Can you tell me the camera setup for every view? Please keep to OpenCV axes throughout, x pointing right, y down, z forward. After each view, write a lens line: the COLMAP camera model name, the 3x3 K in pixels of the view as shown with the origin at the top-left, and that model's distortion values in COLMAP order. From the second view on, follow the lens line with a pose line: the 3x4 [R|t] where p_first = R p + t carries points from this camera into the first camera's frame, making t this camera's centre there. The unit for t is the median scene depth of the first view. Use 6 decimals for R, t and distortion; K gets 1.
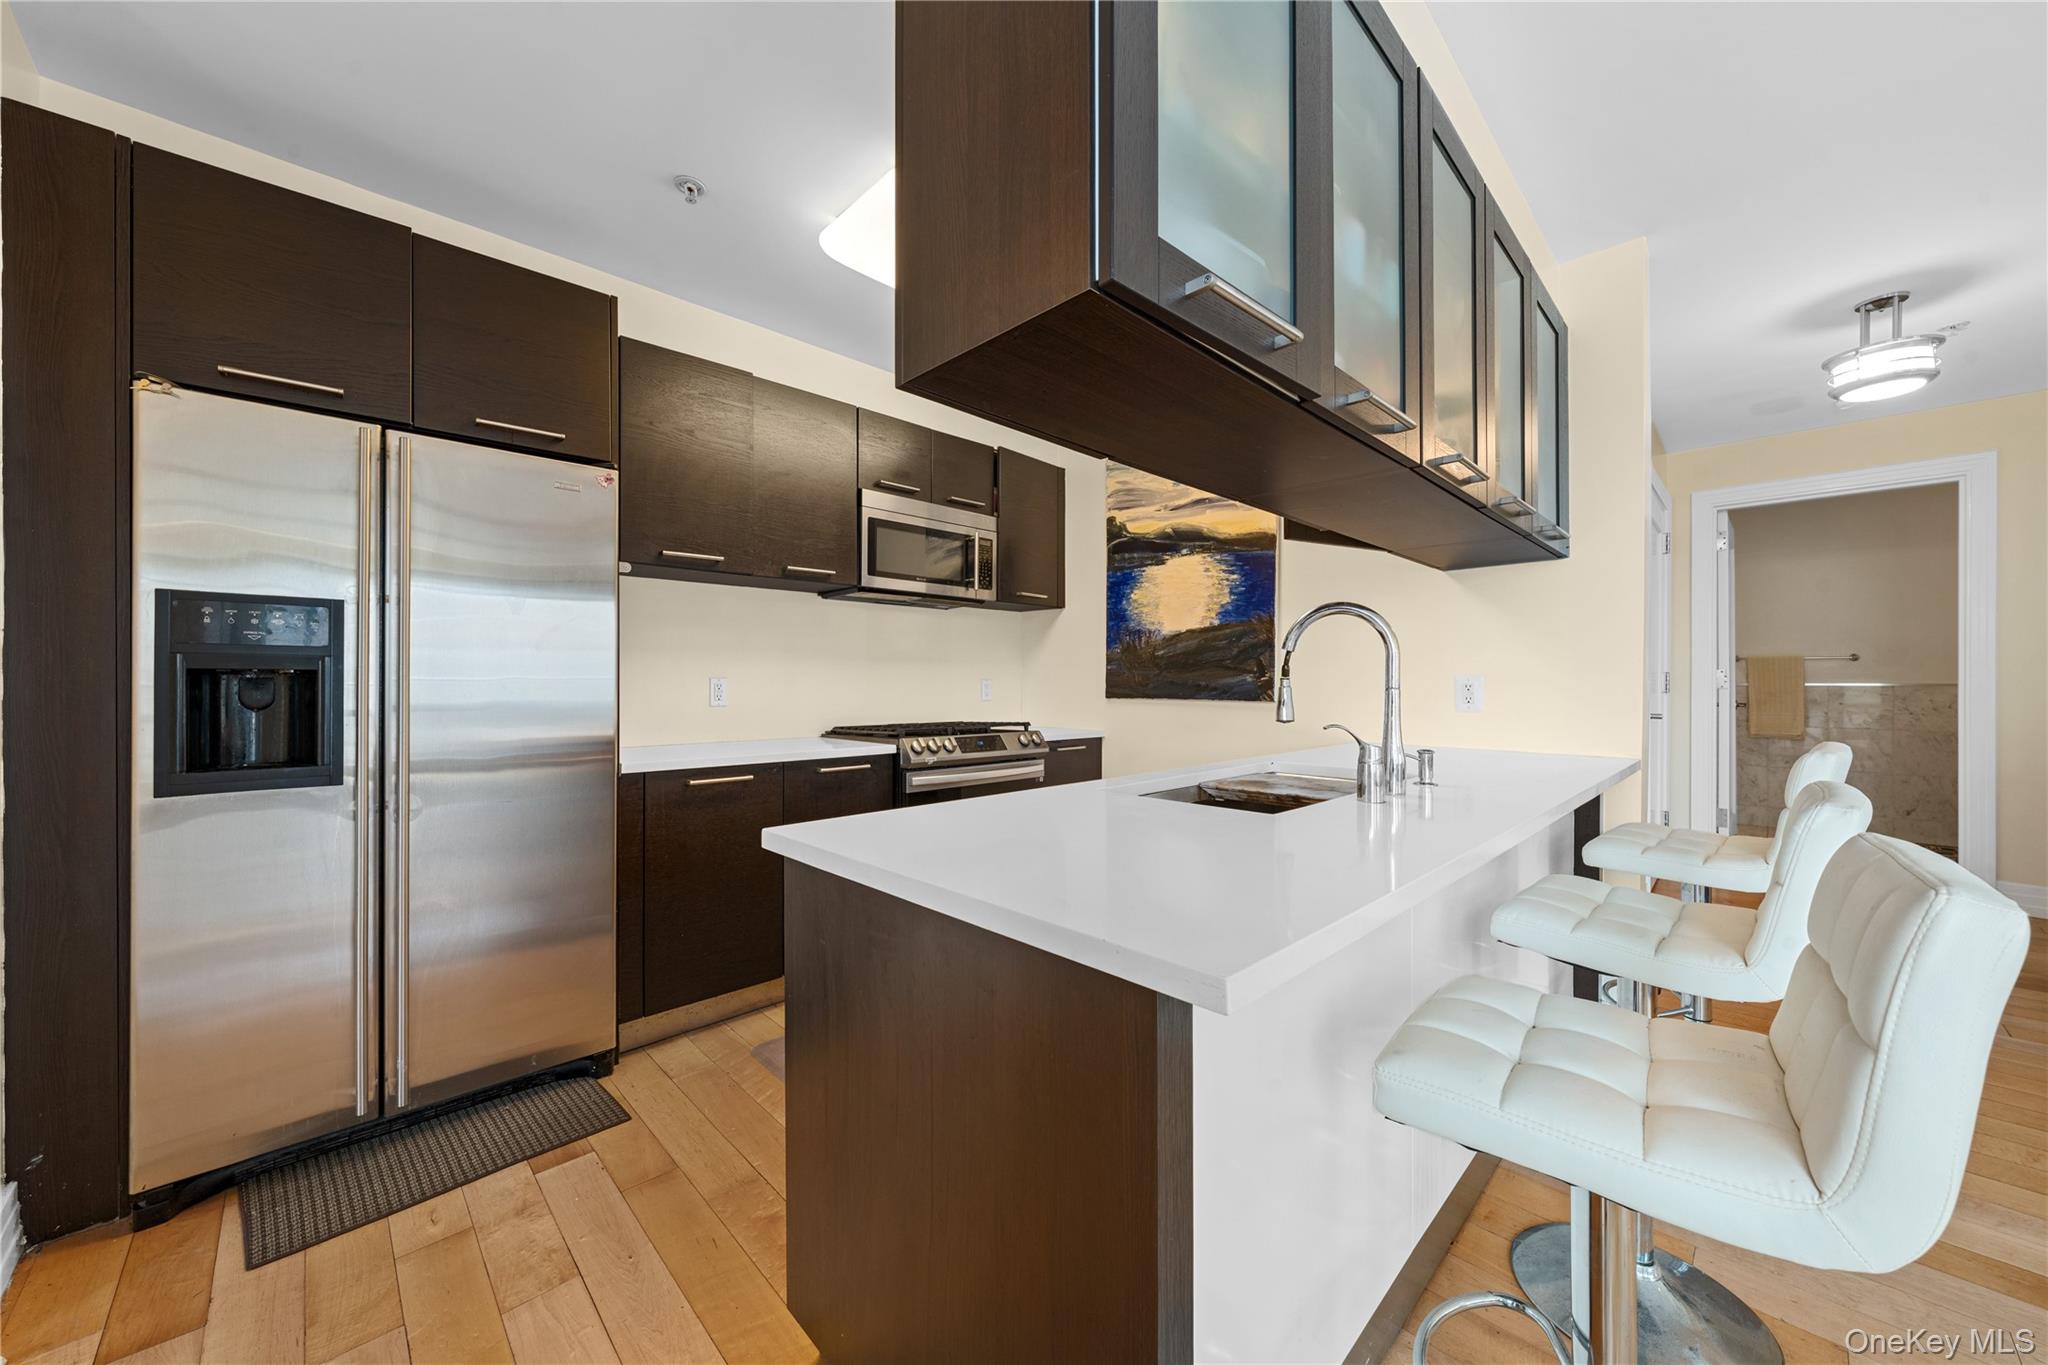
lens RADIAL K [[780.4, 0, 1042.3], [0, 780.4, 683.6], [0, 0, 1]] dist [-0.001836, 0.000586]
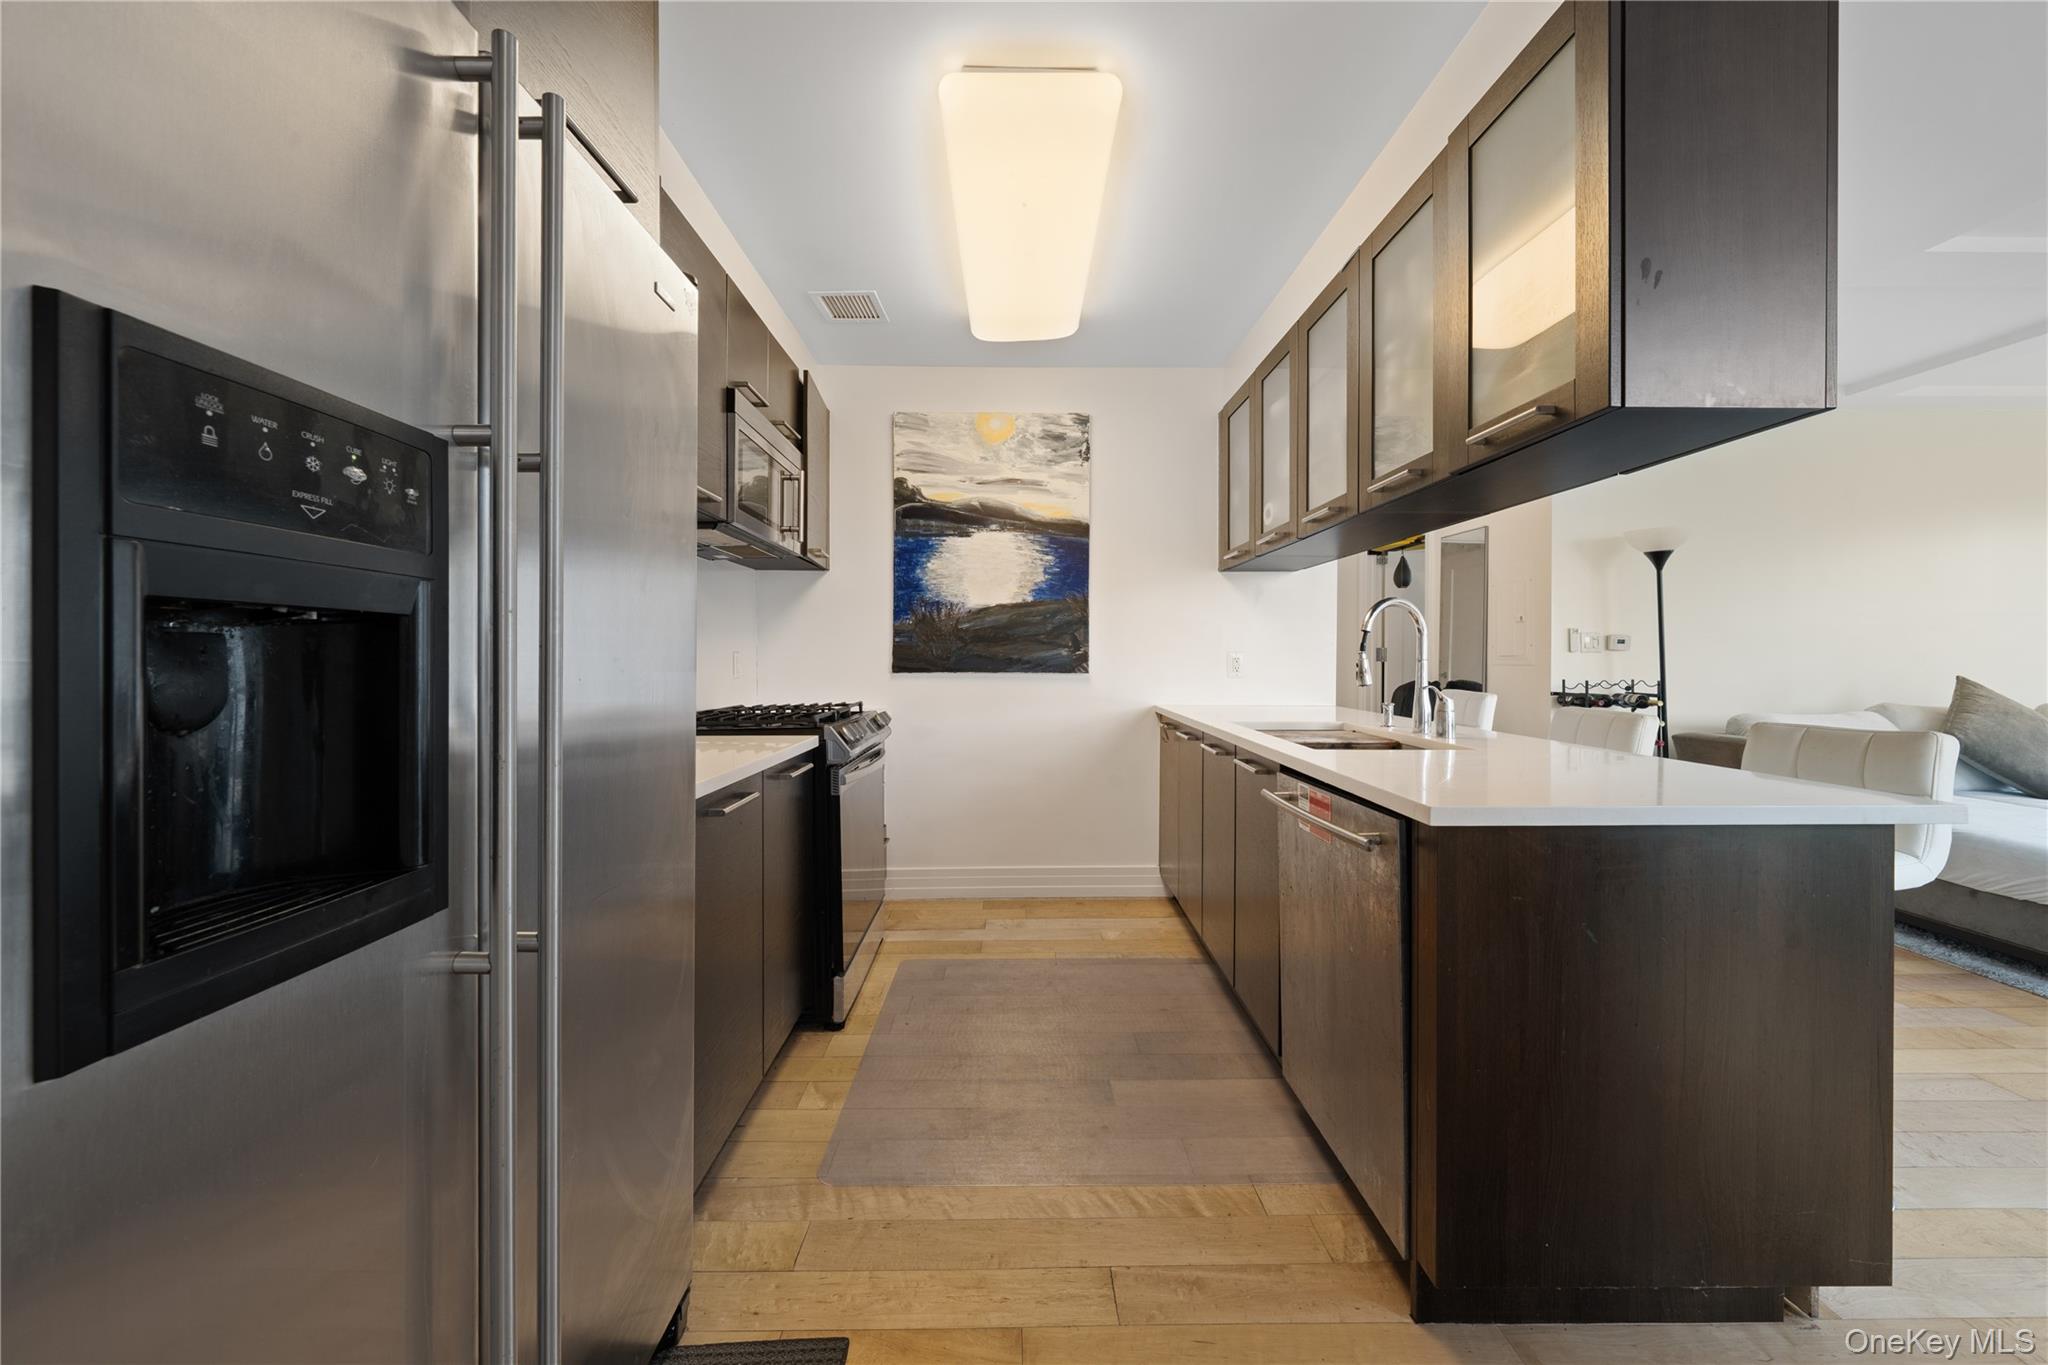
lens RADIAL K [[780.4, 0, 1033.2], [0, 780.4, 666.3], [0, 0, 1]] dist [-0.001836, 0.000586]
pose [[0.668393, -0.008408, 0.743761, -0.544054], [0.001483, 0.999949, 0.009972, 0.001801], [-0.743807, -0.005562, 0.668371, 0.283392]]
